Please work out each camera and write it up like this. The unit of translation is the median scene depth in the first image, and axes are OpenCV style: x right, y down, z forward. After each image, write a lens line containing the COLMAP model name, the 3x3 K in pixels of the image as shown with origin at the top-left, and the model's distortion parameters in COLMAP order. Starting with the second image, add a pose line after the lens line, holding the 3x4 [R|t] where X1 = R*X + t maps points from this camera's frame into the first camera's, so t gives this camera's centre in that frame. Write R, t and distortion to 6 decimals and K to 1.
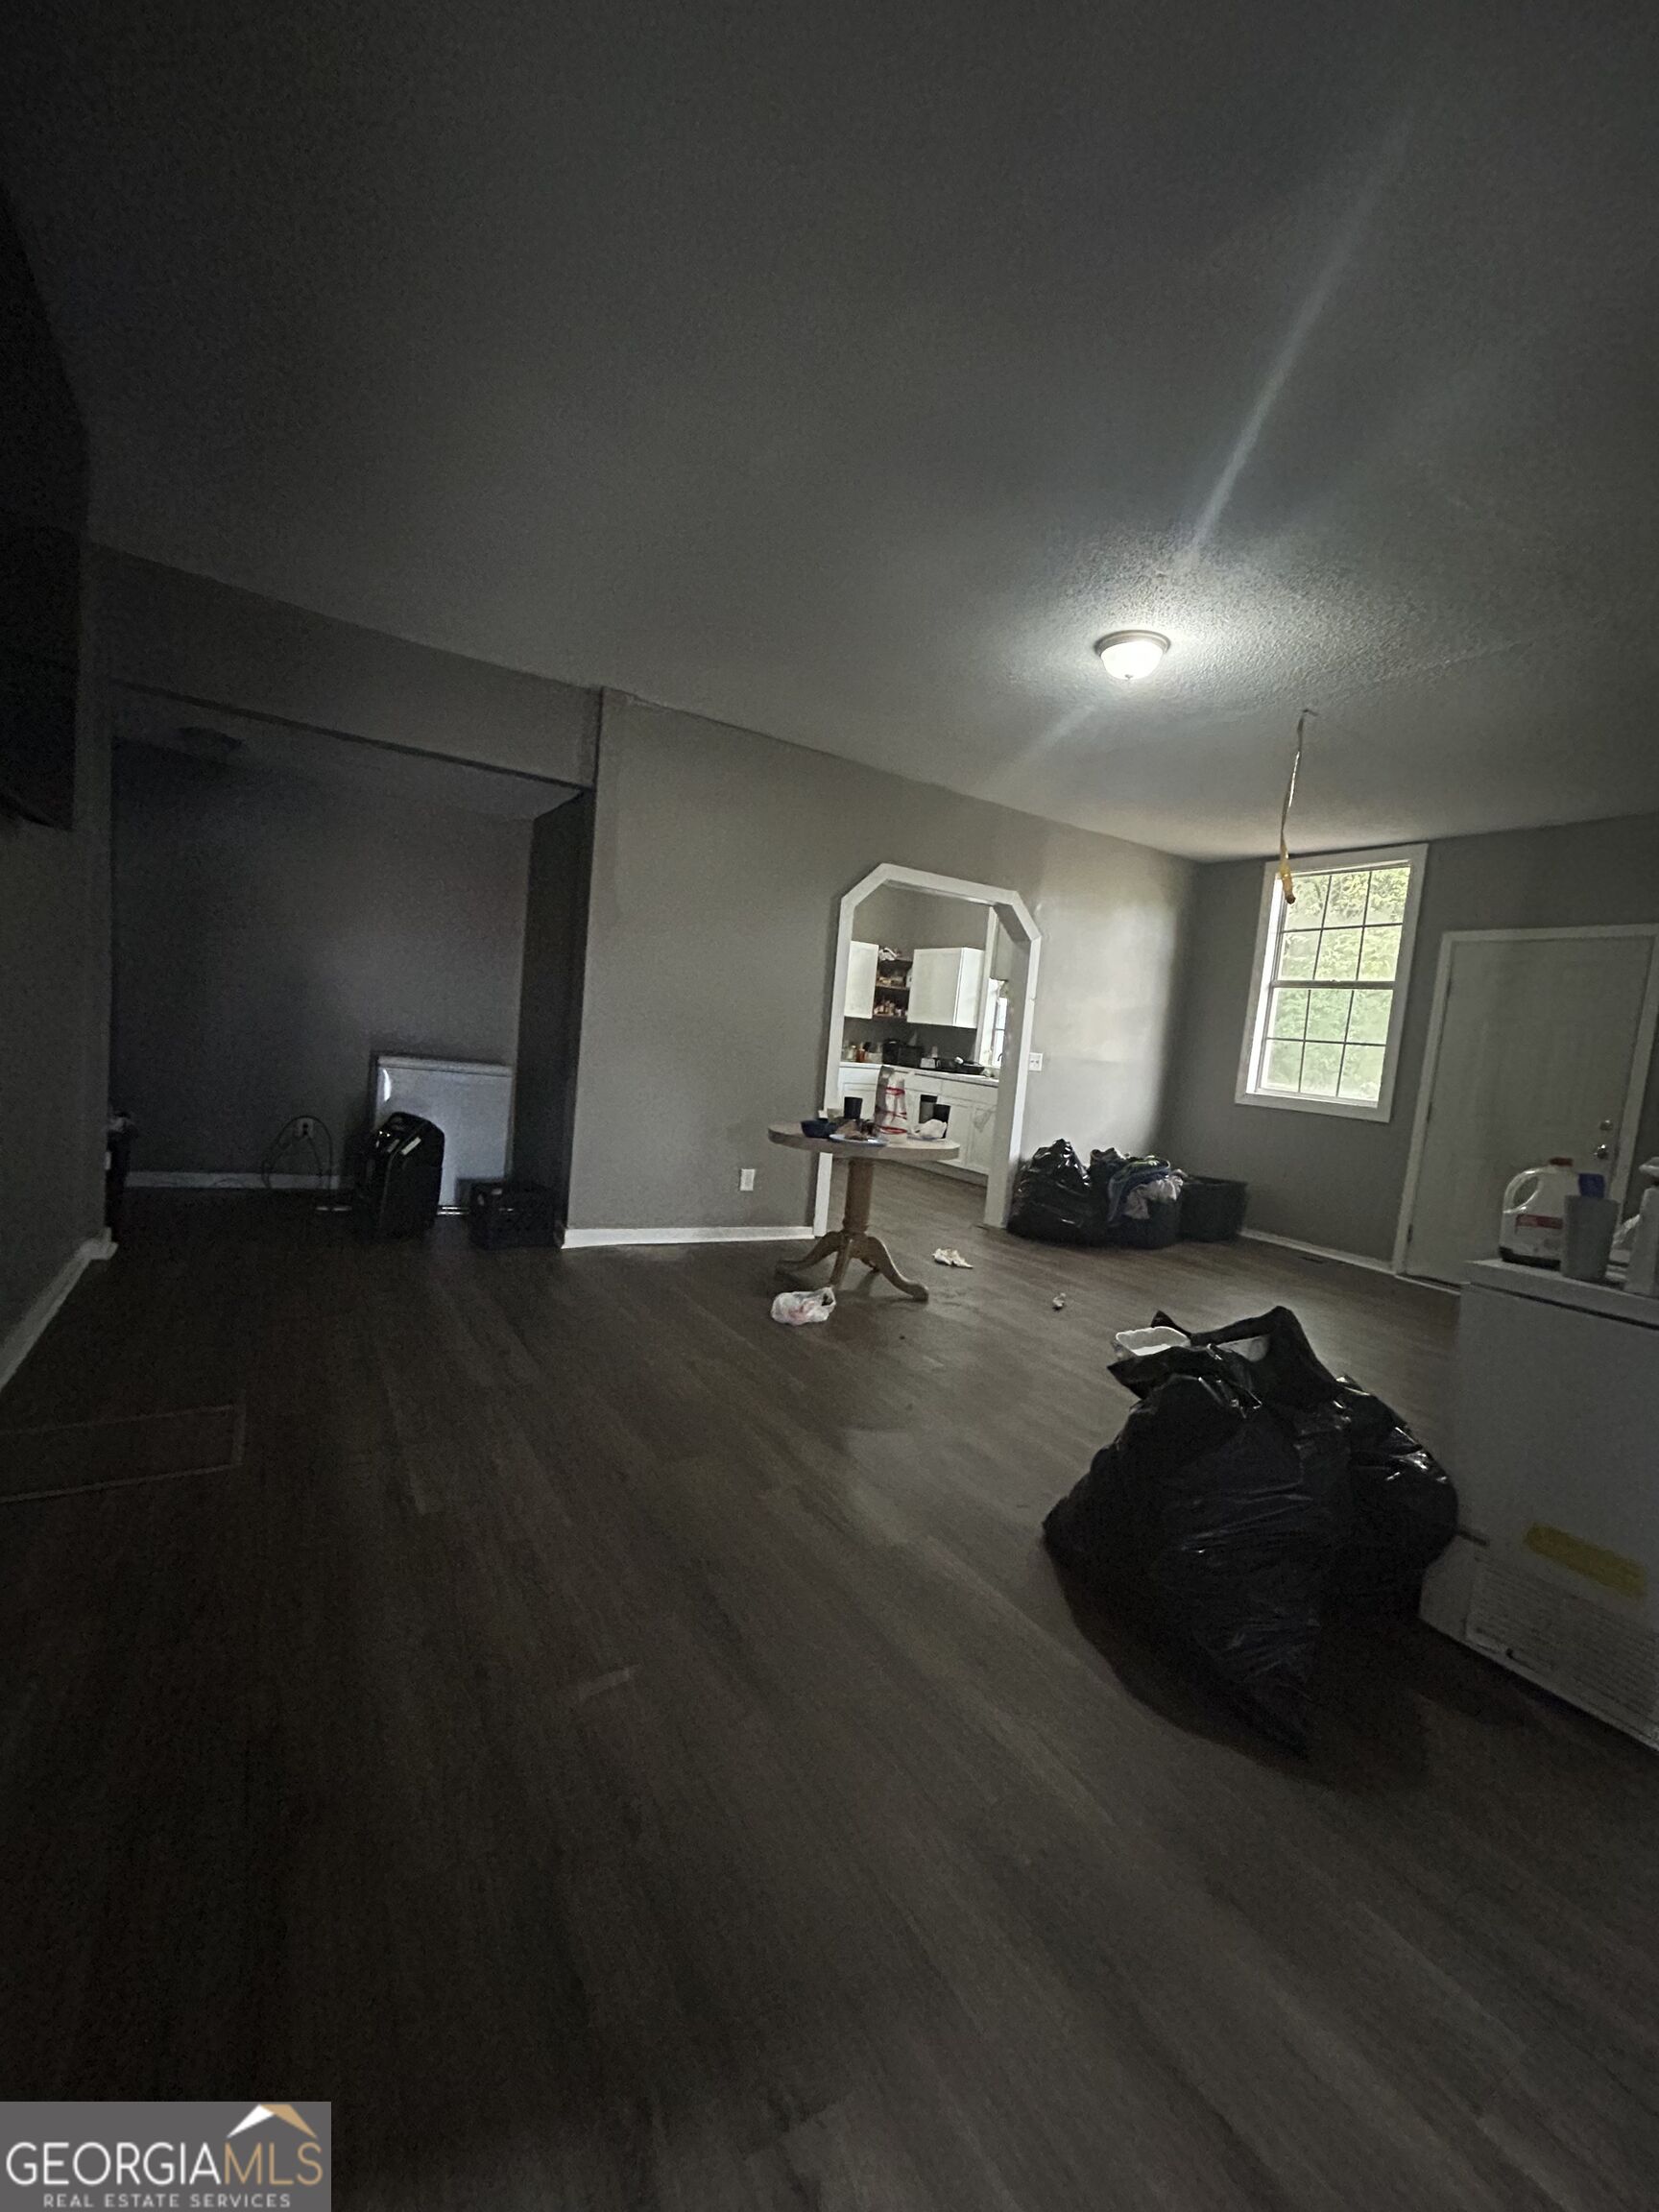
lens RADIAL K [[896.3, 0, 829.4], [0, 896.3, 1111.1], [0, 0, 1]] dist [-0.000596, 0.000000]
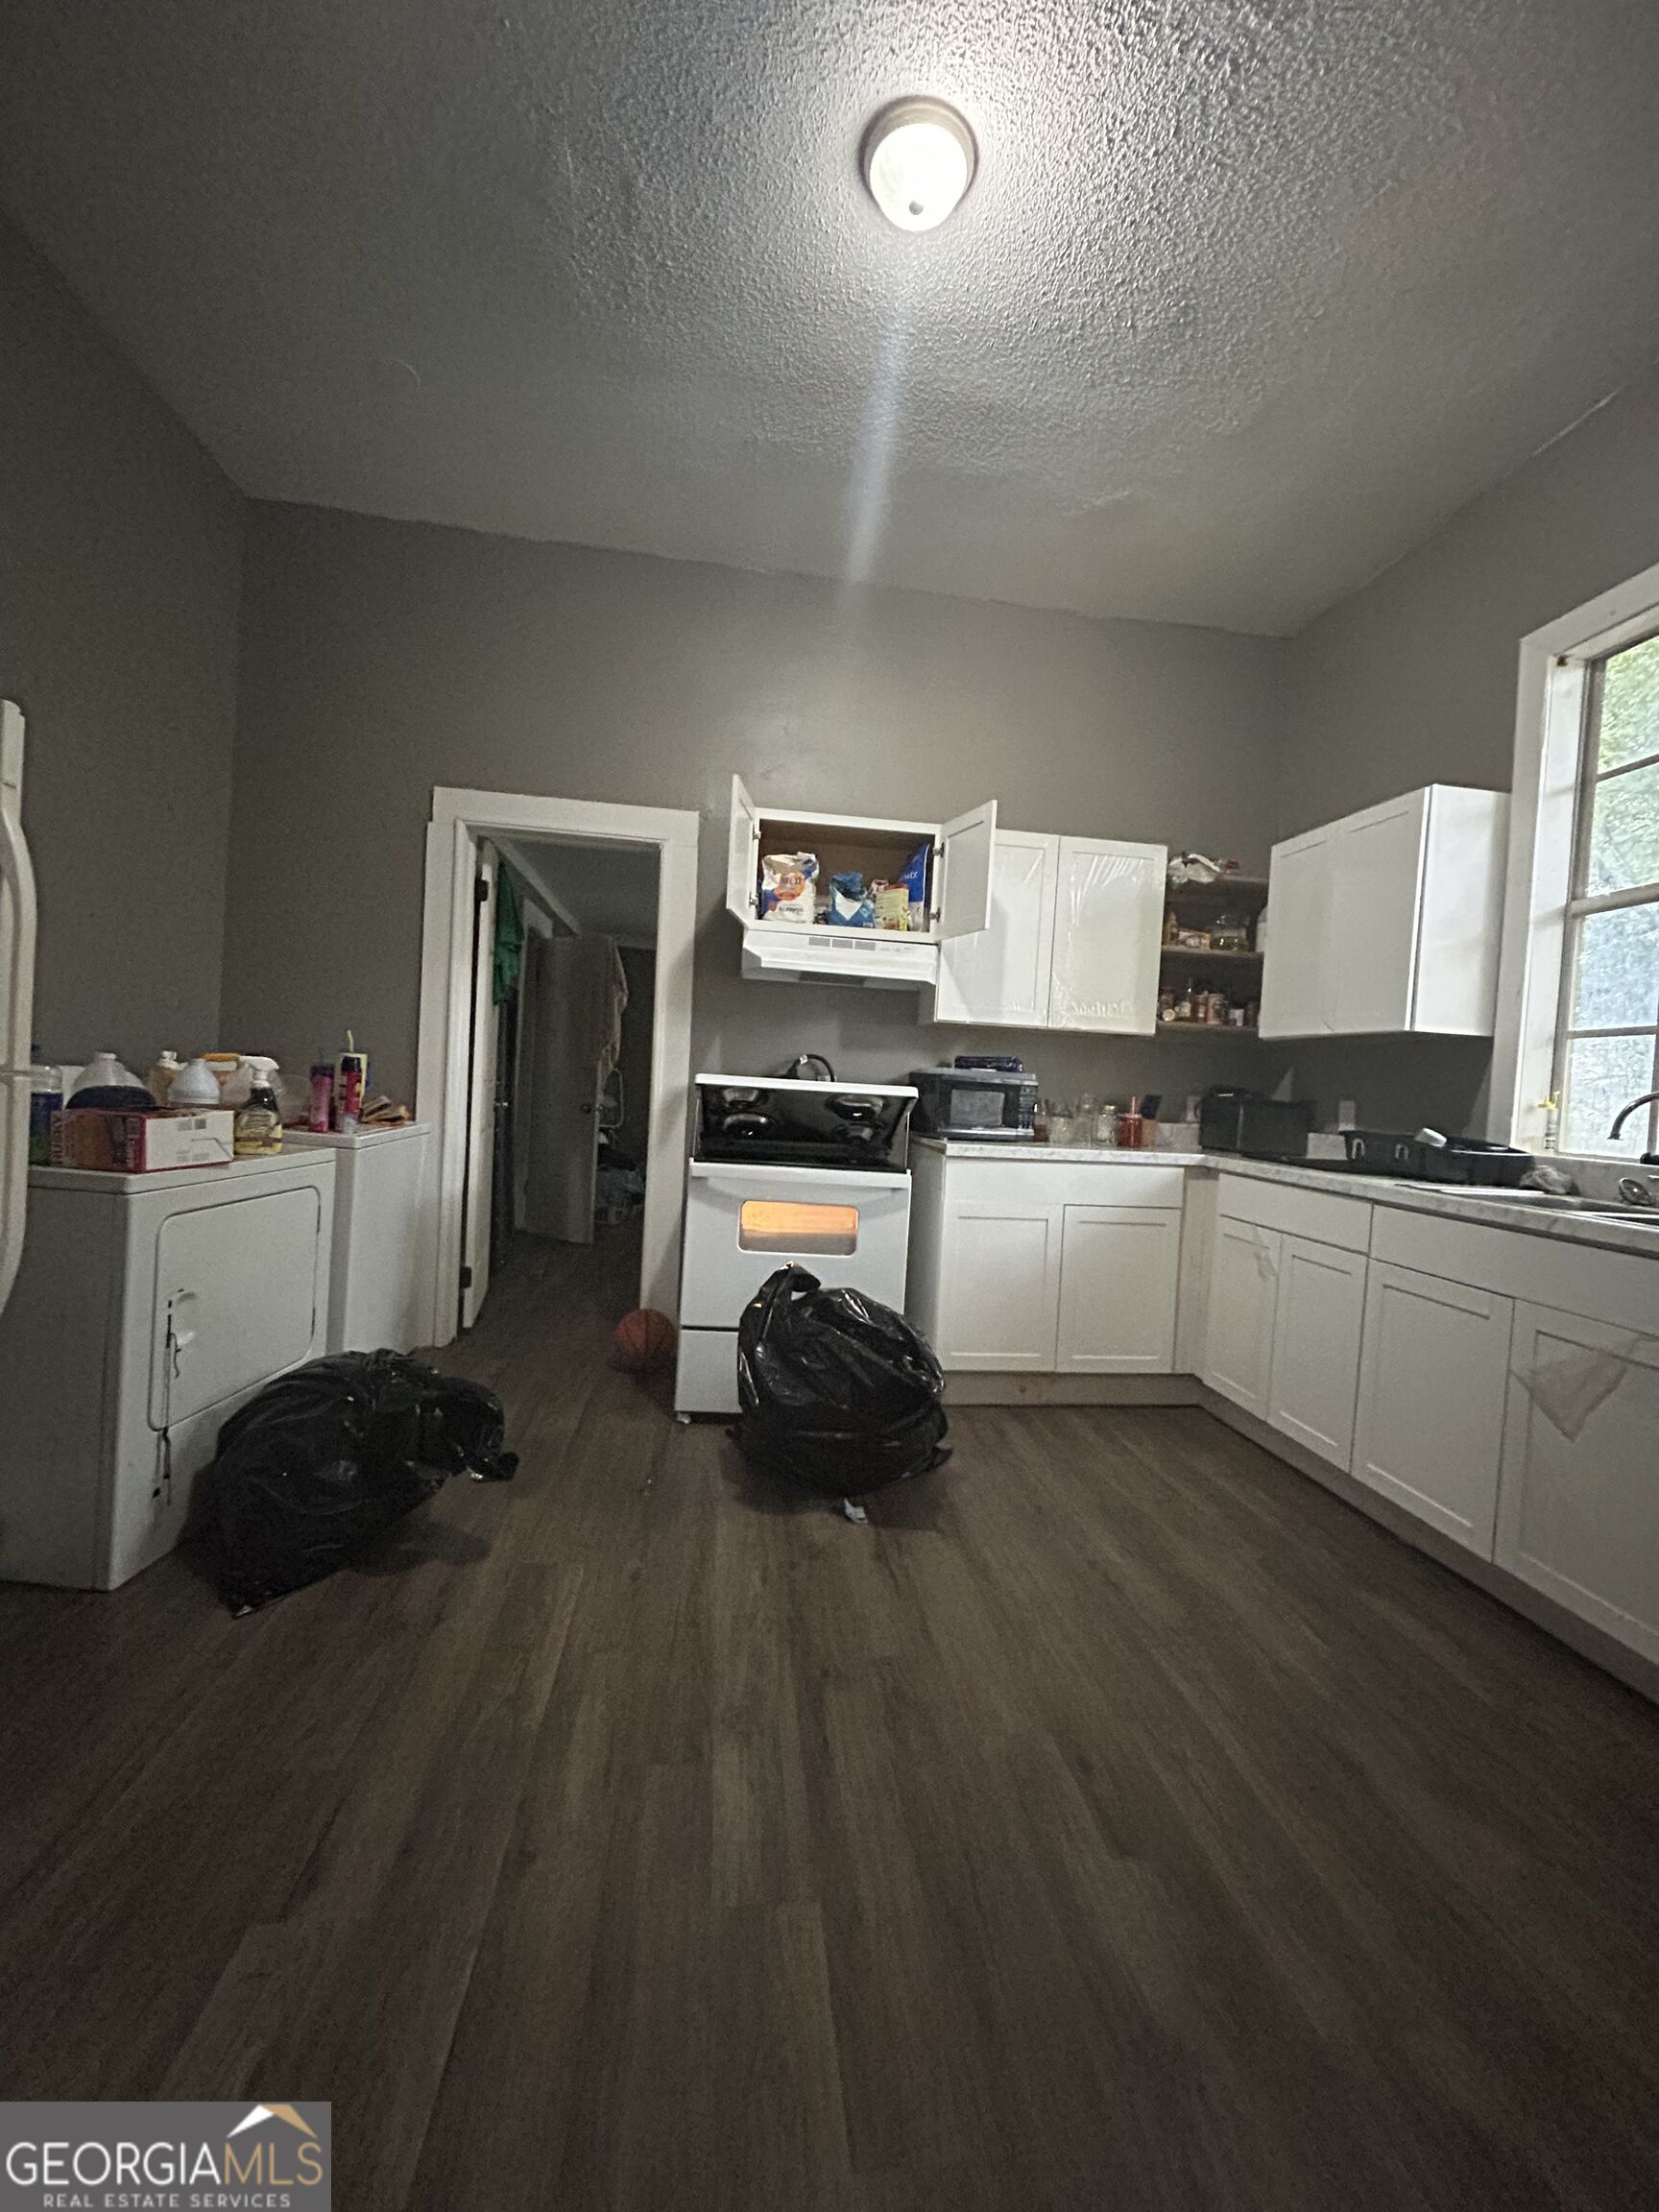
lens RADIAL K [[896.3, 0, 834.6], [0, 896.3, 1111.9], [0, 0, 1]] dist [-0.000596, 0.000000]
pose [[0.913378, -0.036146, -0.405505, 0.075636], [0.001420, 0.996328, -0.085611, -0.036836], [0.407110, 0.077619, 0.910075, 0.587166]]
